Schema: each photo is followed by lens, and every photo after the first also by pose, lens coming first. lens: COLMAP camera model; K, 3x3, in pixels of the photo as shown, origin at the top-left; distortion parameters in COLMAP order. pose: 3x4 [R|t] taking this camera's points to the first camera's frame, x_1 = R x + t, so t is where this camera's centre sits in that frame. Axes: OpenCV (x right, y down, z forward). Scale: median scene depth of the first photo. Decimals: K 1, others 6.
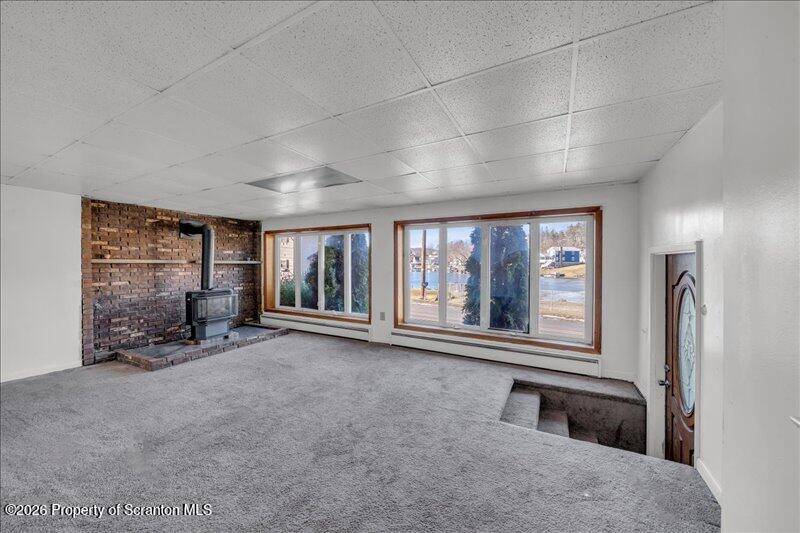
lens RADIAL K [[294.5, 0, 405.6], [0, 294.5, 264.1], [0, 0, 1]] dist [-0.004879, 0.000012]
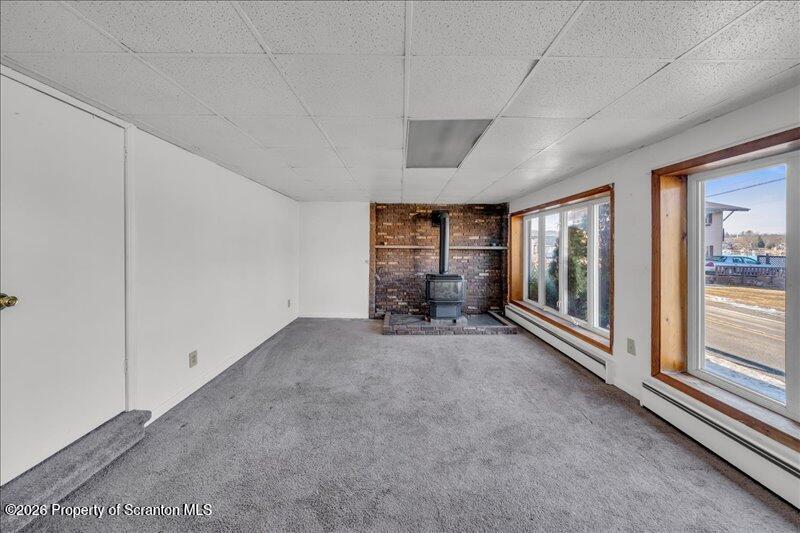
lens RADIAL K [[294.5, 0, 399.9], [0, 294.5, 244.4], [0, 0, 1]] dist [-0.004879, 0.000012]
pose [[0.461193, -0.006029, -0.887279, 0.218128], [-0.008680, 0.999898, -0.011306, -0.005123], [0.887258, 0.012916, 0.461094, 0.366305]]
